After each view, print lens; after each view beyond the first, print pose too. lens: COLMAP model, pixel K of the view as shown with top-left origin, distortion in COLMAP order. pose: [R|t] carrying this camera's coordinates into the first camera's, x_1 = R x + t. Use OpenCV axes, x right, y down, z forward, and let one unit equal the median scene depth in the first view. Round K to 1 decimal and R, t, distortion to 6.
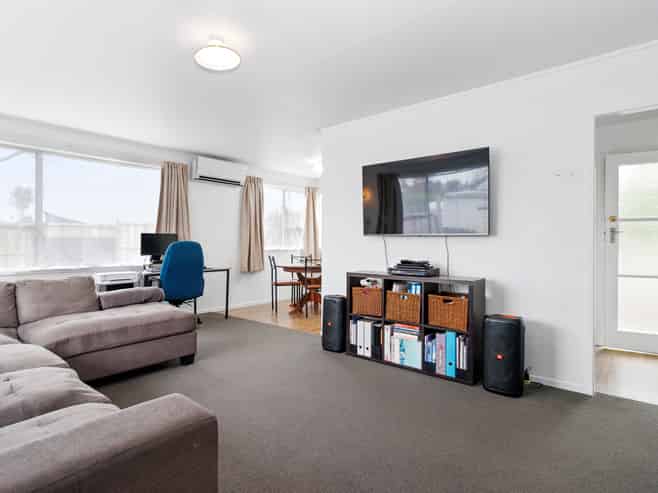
lens RADIAL K [[373.0, 0, 329.0], [0, 373.0, 246.5], [0, 0, 1]] dist [0.033262, 0.000133]
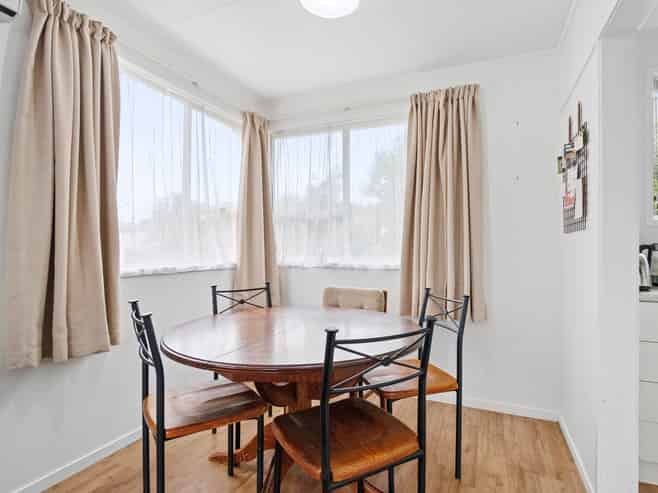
lens RADIAL K [[373.0, 0, 329.0], [0, 373.0, 246.5], [0, 0, 1]] dist [0.033262, 0.000133]
pose [[0.963869, 0.005735, 0.266315, -0.094122], [-0.001391, 0.999863, -0.016497, -0.007622], [-0.266373, 0.015531, 0.963745, 0.669959]]
